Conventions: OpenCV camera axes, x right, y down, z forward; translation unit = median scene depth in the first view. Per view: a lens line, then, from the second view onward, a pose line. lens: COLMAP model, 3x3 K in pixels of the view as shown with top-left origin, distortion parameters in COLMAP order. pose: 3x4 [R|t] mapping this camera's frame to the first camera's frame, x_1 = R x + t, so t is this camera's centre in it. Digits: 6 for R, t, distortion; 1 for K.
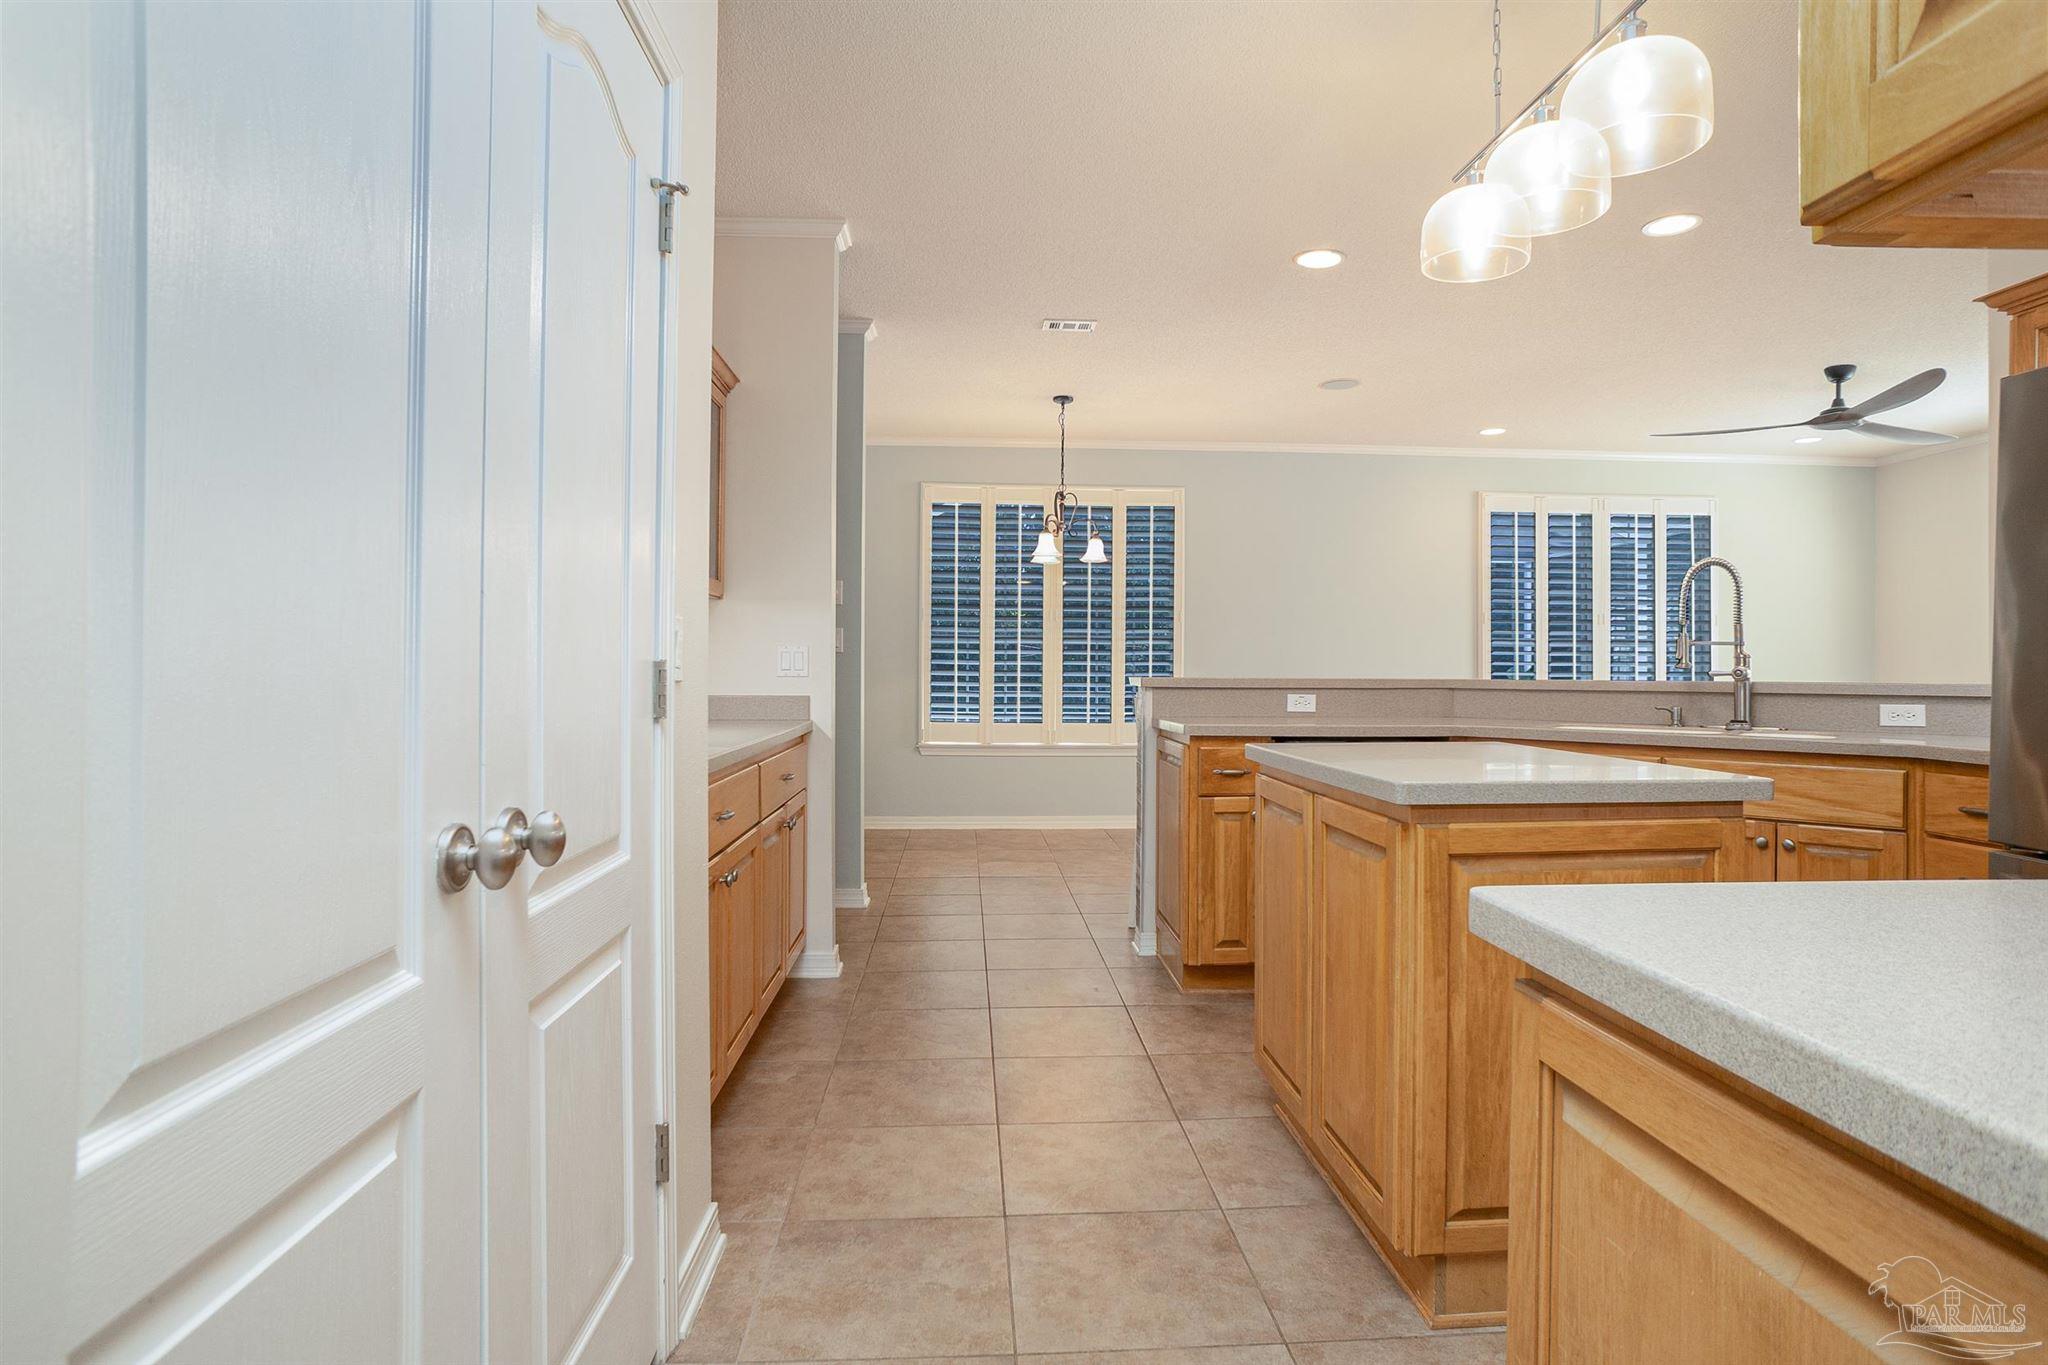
lens RADIAL K [[1079.5, 0, 1034.5], [0, 1079.5, 669.4], [0, 0, 1]] dist [-0.077456, 0.050535]
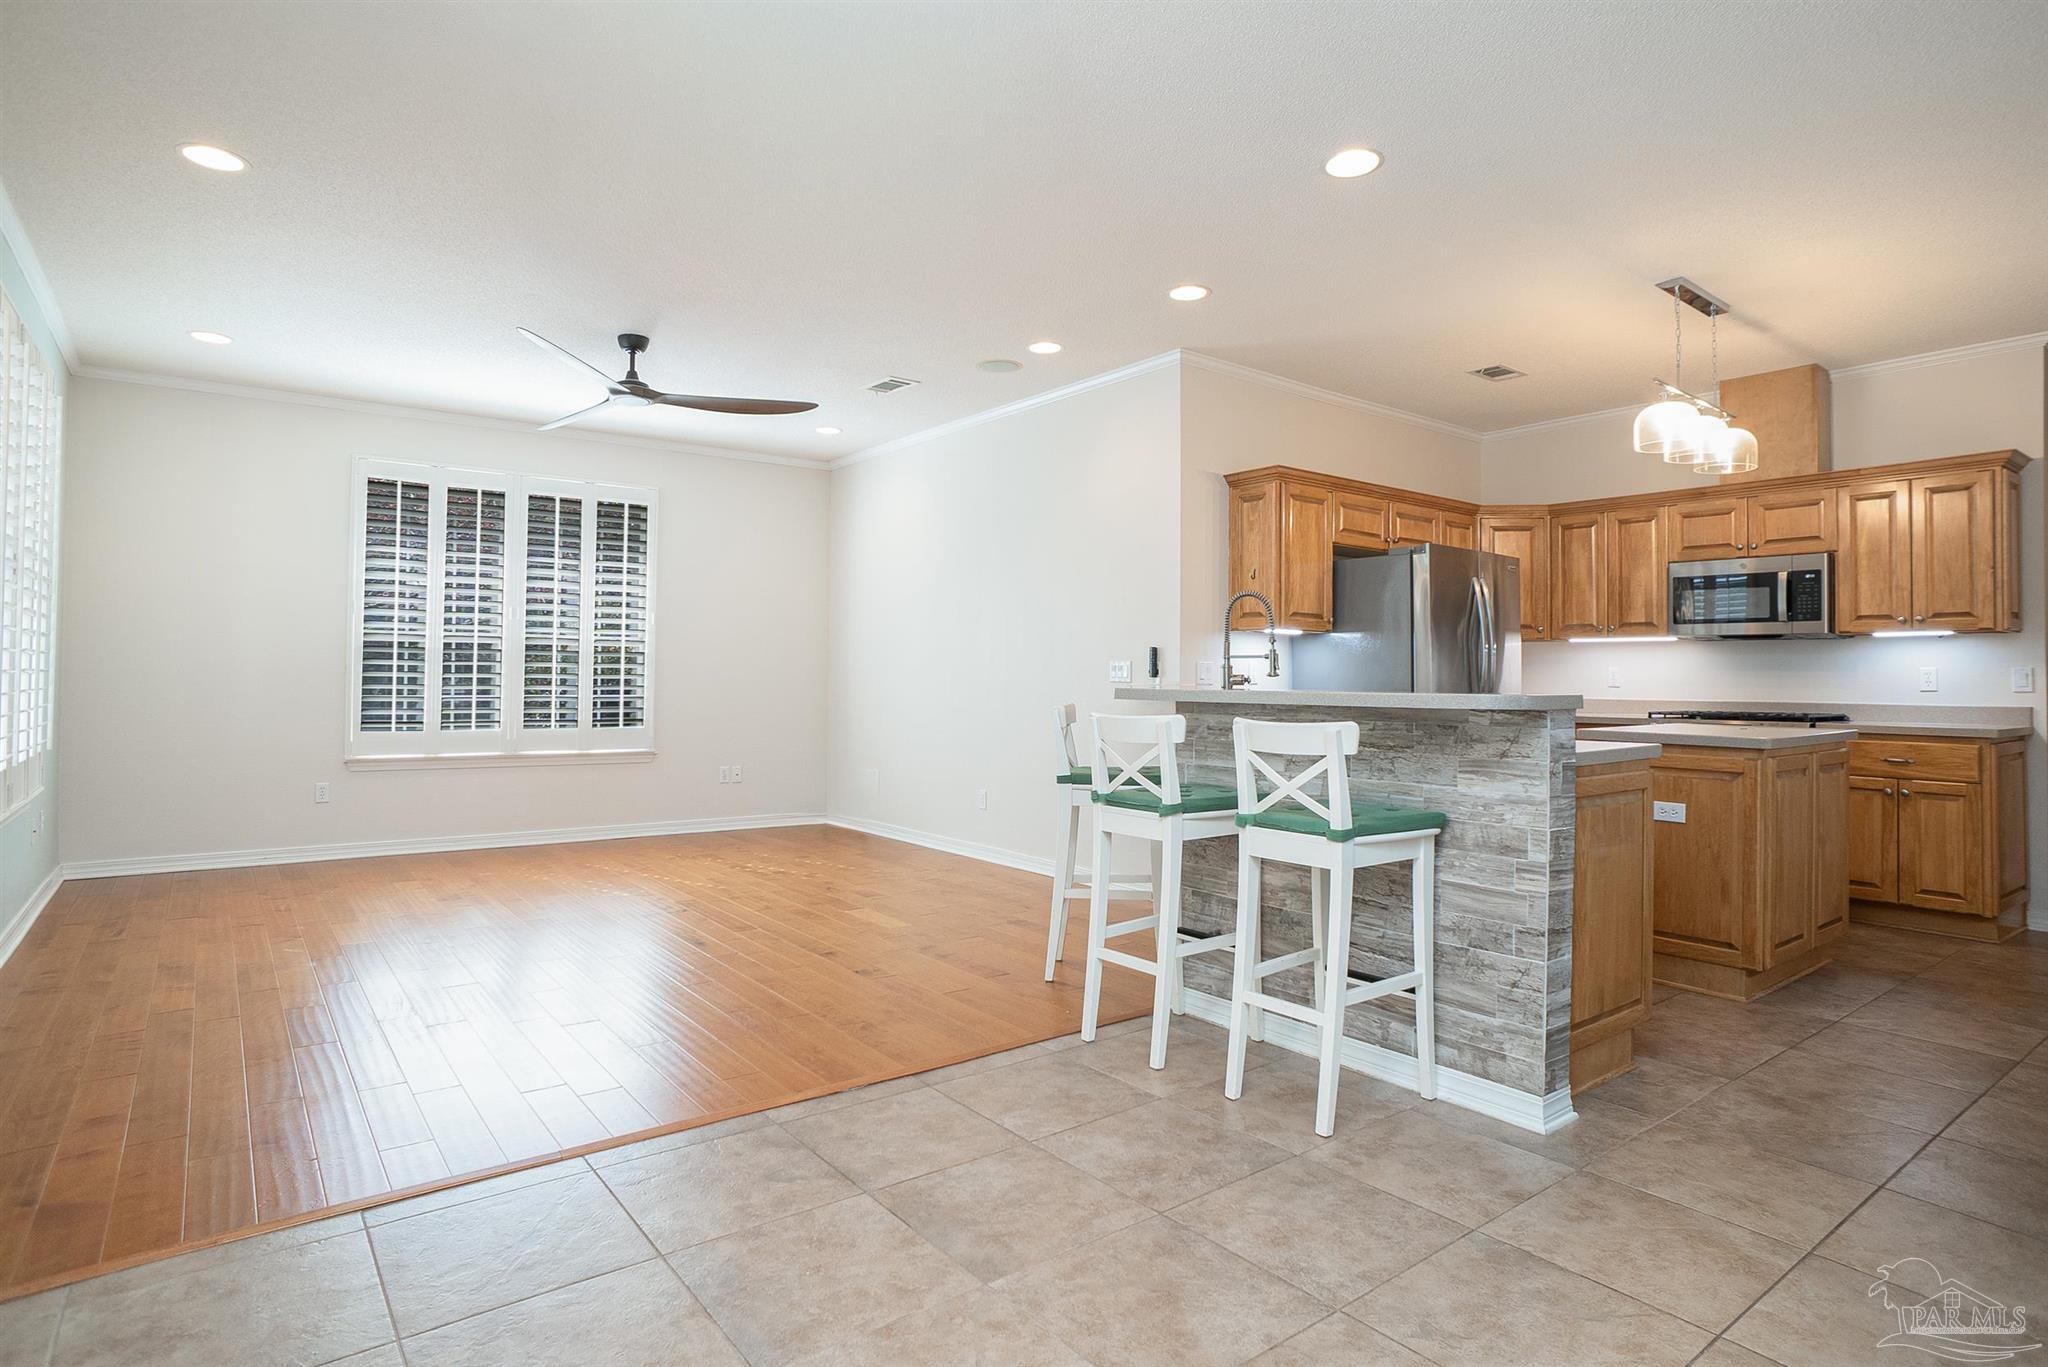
lens RADIAL K [[1131.3, 0, 1015.5], [0, 1131.3, 645.5], [0, 0, 1]] dist [-0.079291, 0.056458]
pose [[-0.560674, 0.012420, 0.827944, -0.306644], [-0.009423, 0.999727, -0.021379, -0.006895], [-0.827983, -0.019788, -0.560404, 1.860095]]
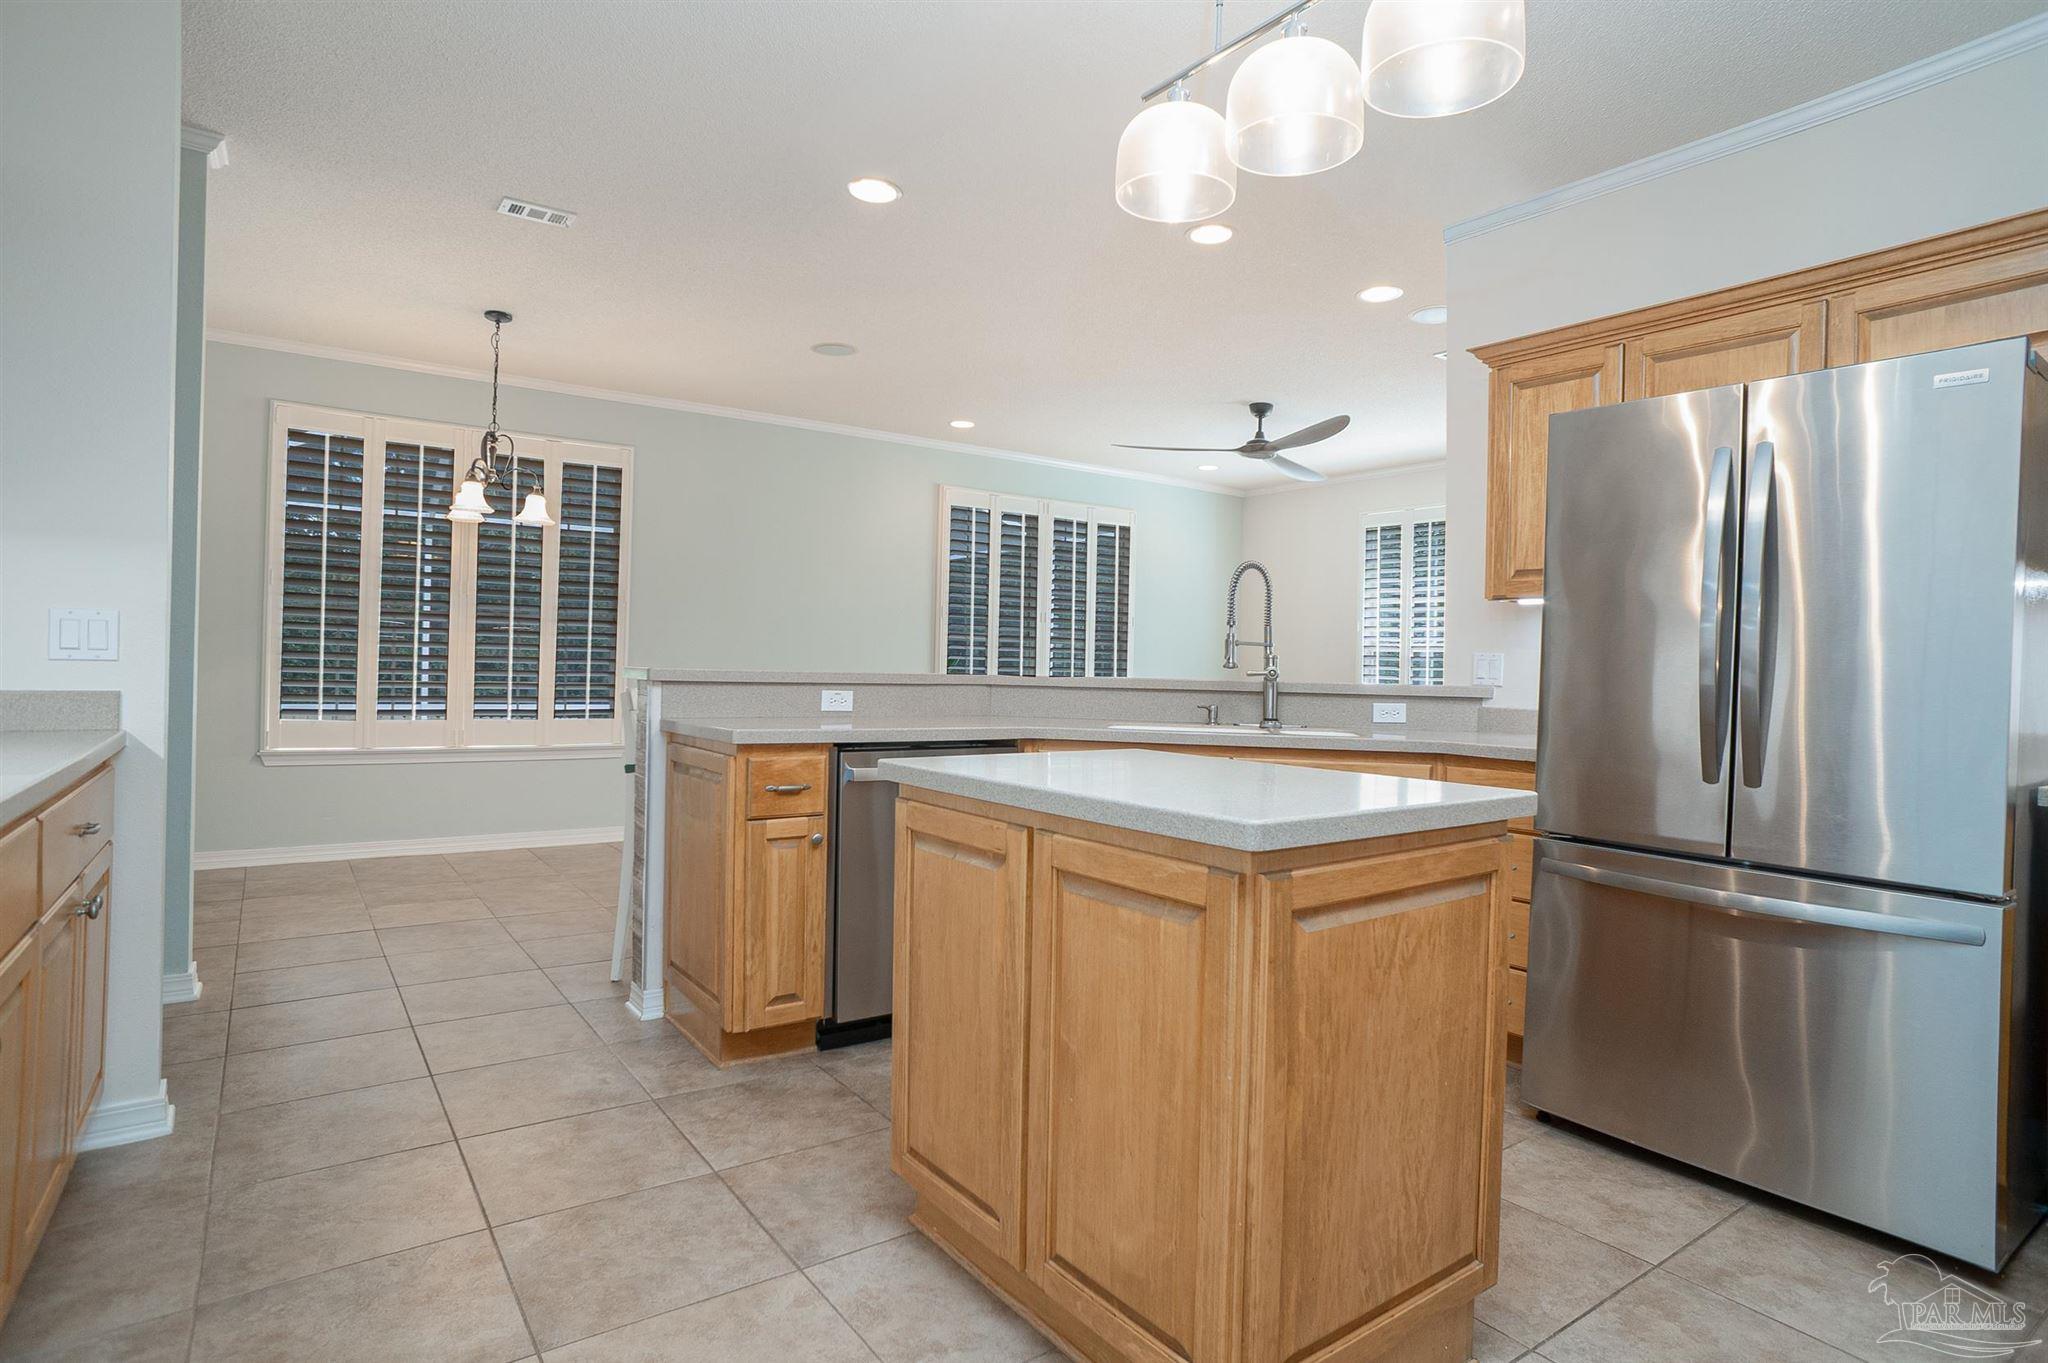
lens RADIAL K [[1079.5, 0, 1034.5], [0, 1079.5, 668.4], [0, 0, 1]] dist [-0.077456, 0.050535]
pose [[0.845523, 0.013435, 0.533770, -0.087633], [-0.018129, 0.999829, 0.003552, -0.000750], [-0.533631, -0.012679, 0.845622, 0.208273]]
